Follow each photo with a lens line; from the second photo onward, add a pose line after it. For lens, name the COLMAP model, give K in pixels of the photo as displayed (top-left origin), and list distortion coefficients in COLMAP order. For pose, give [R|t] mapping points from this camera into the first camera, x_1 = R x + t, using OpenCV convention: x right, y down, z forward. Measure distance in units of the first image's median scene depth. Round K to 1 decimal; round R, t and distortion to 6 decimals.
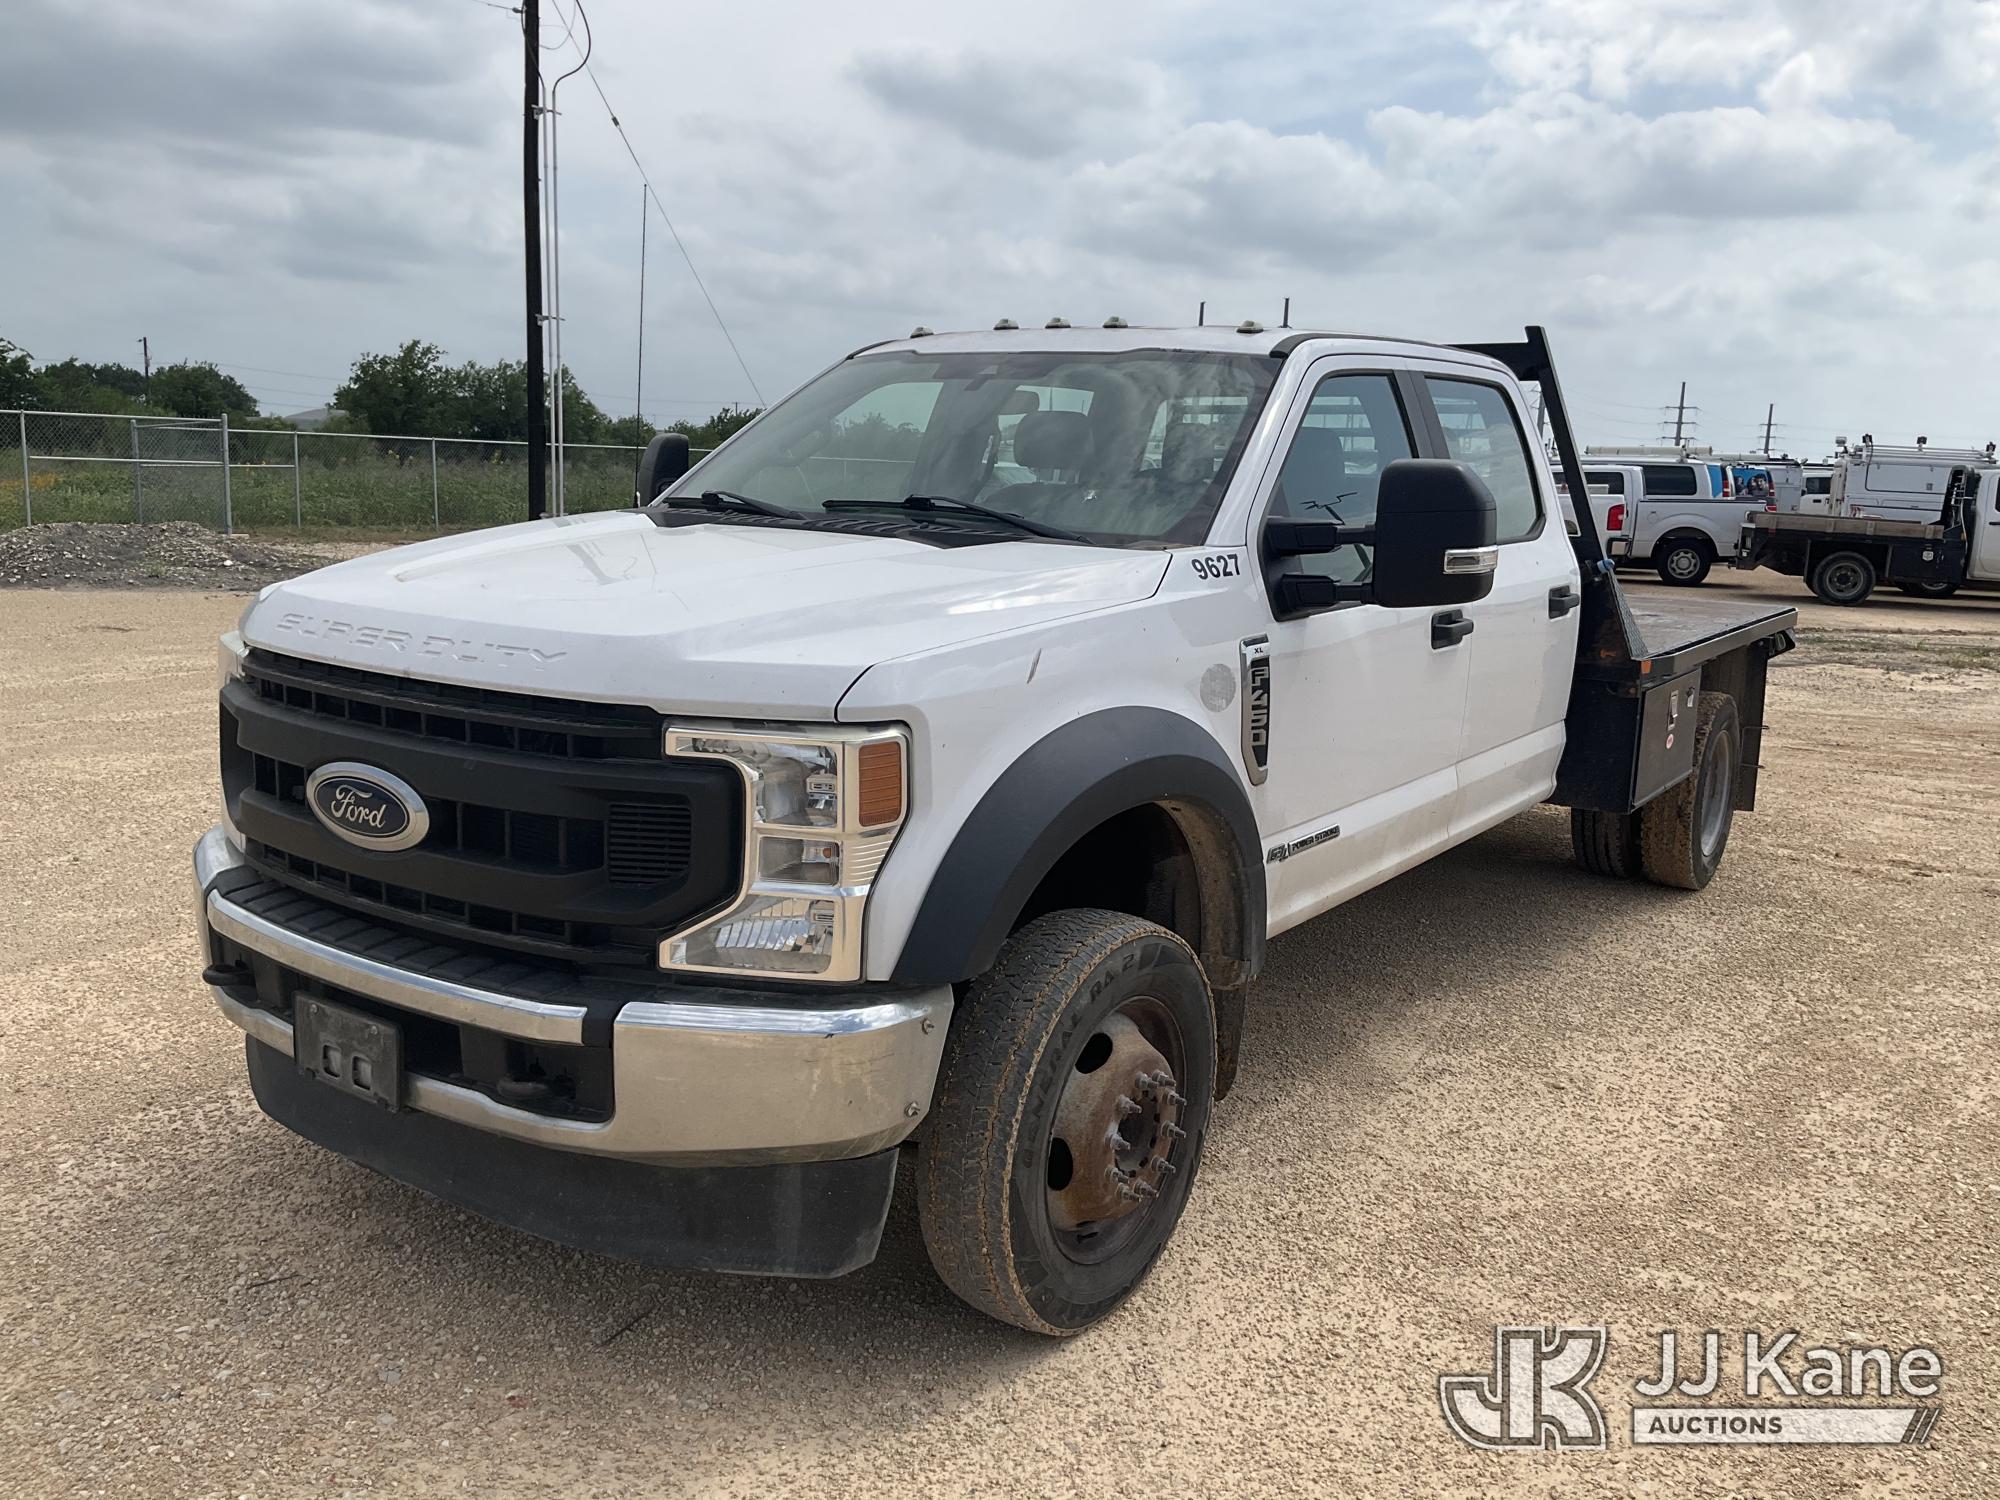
lens RADIAL K [[1750.1, 0, 991.0], [0, 1750.1, 762.6], [0, 0, 1]] dist [0.052112, -0.035973]
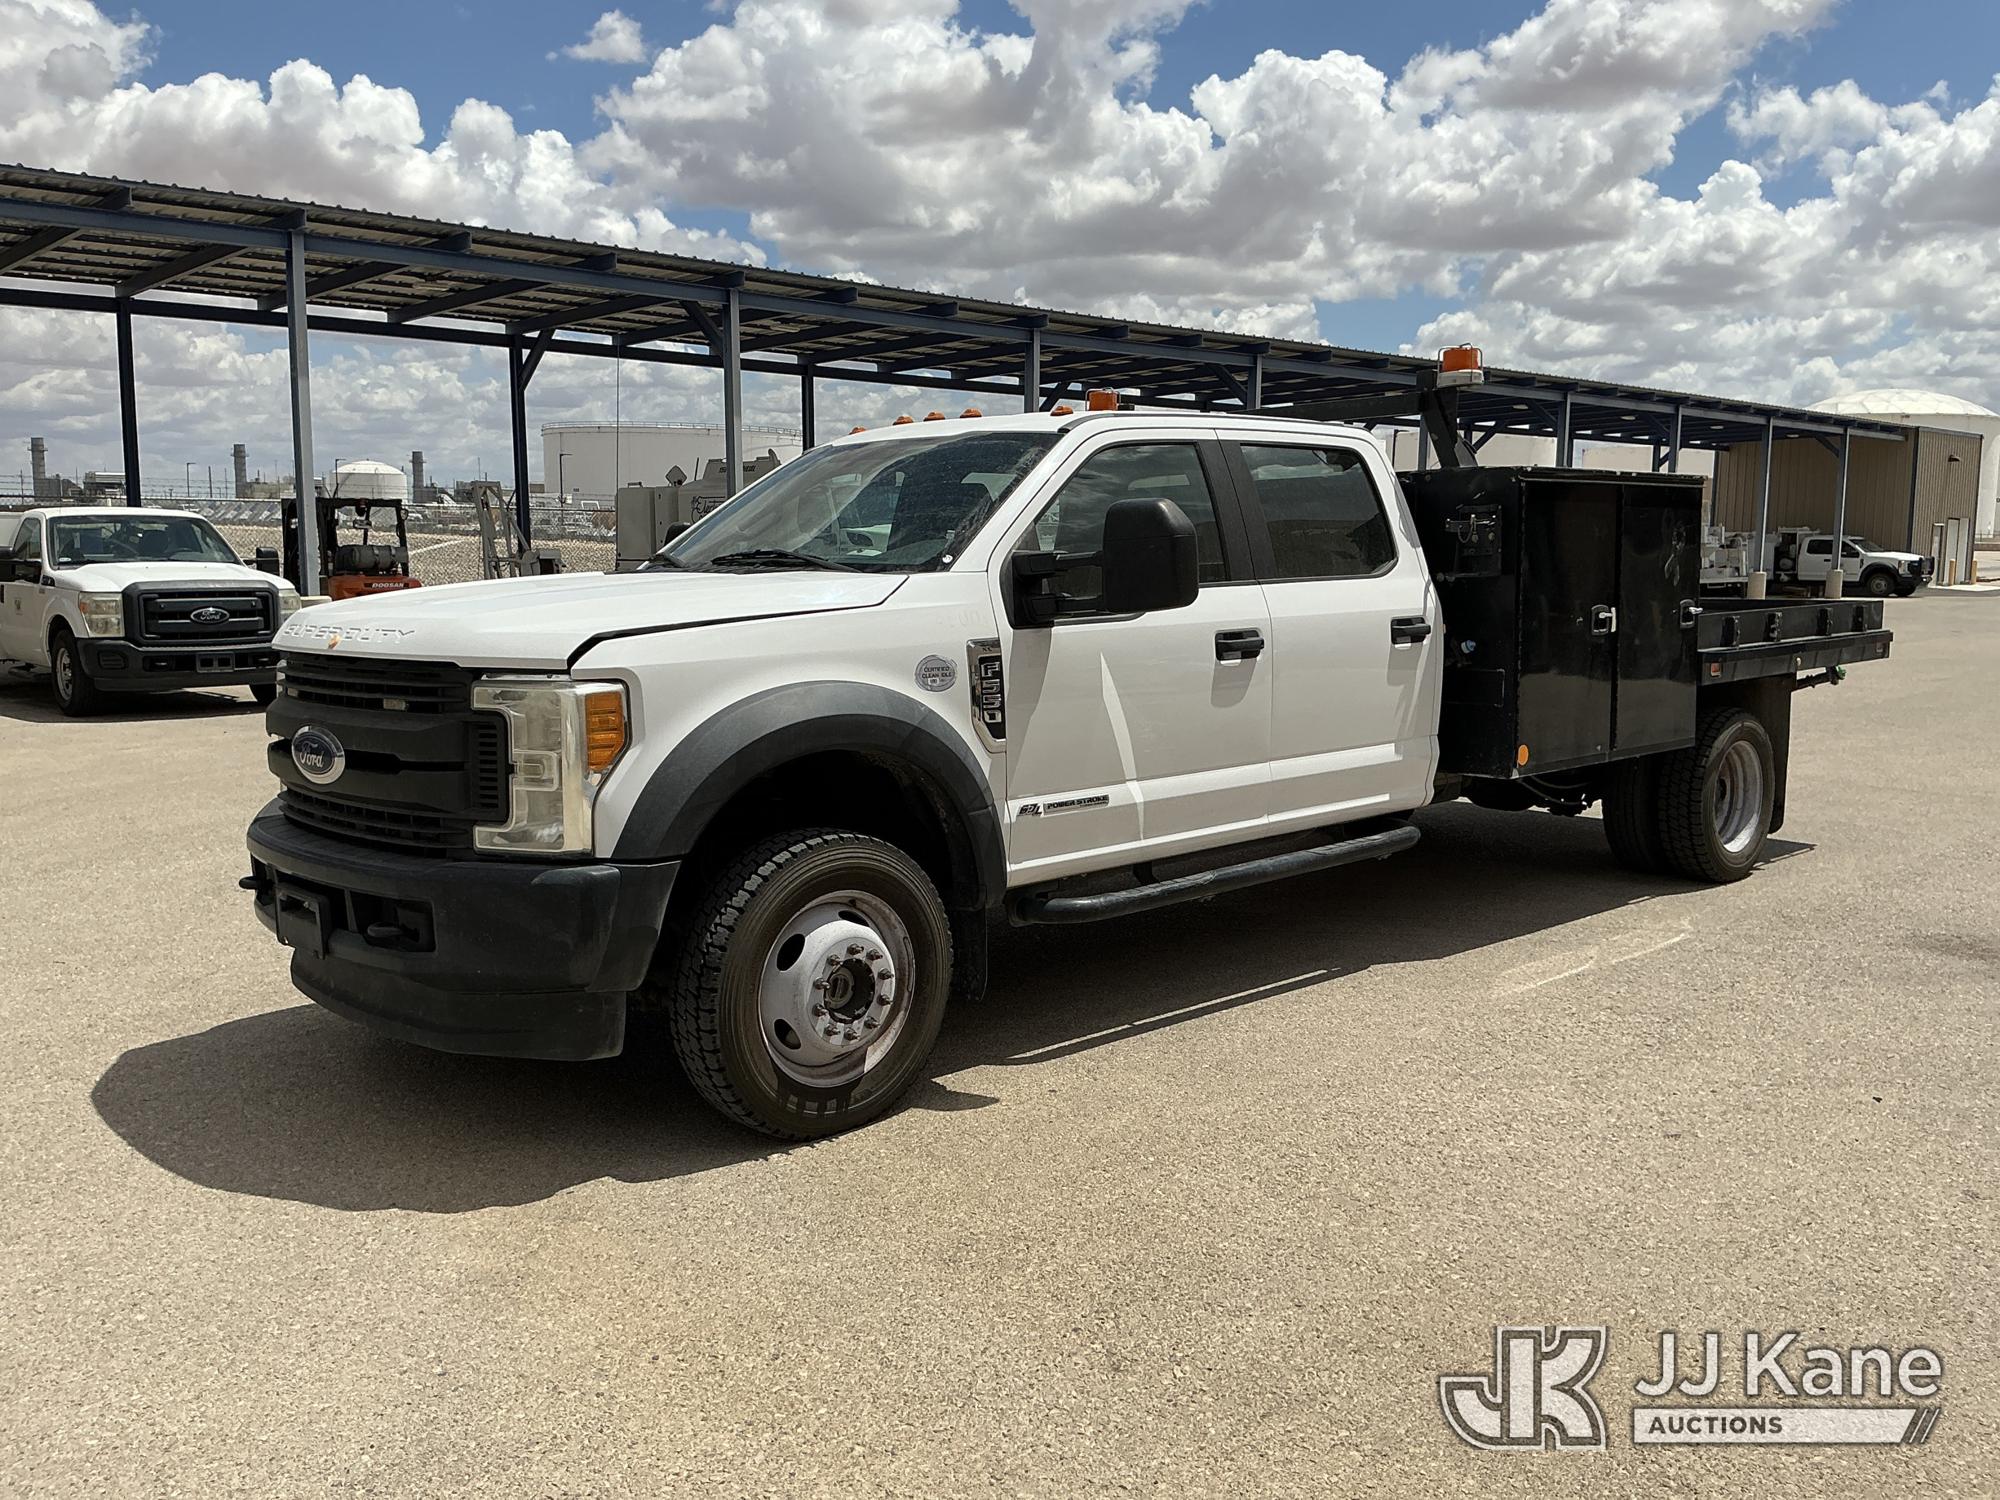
lens RADIAL K [[1750.1, 0, 981.7], [0, 1750.1, 739.0], [0, 0, 1]] dist [0.052112, -0.035973]
pose [[0.978843, -0.012885, -0.204207, 0.457299], [-0.002754, 0.997095, -0.076117, 0.113953], [0.204595, 0.075069, 0.975964, -0.311262]]
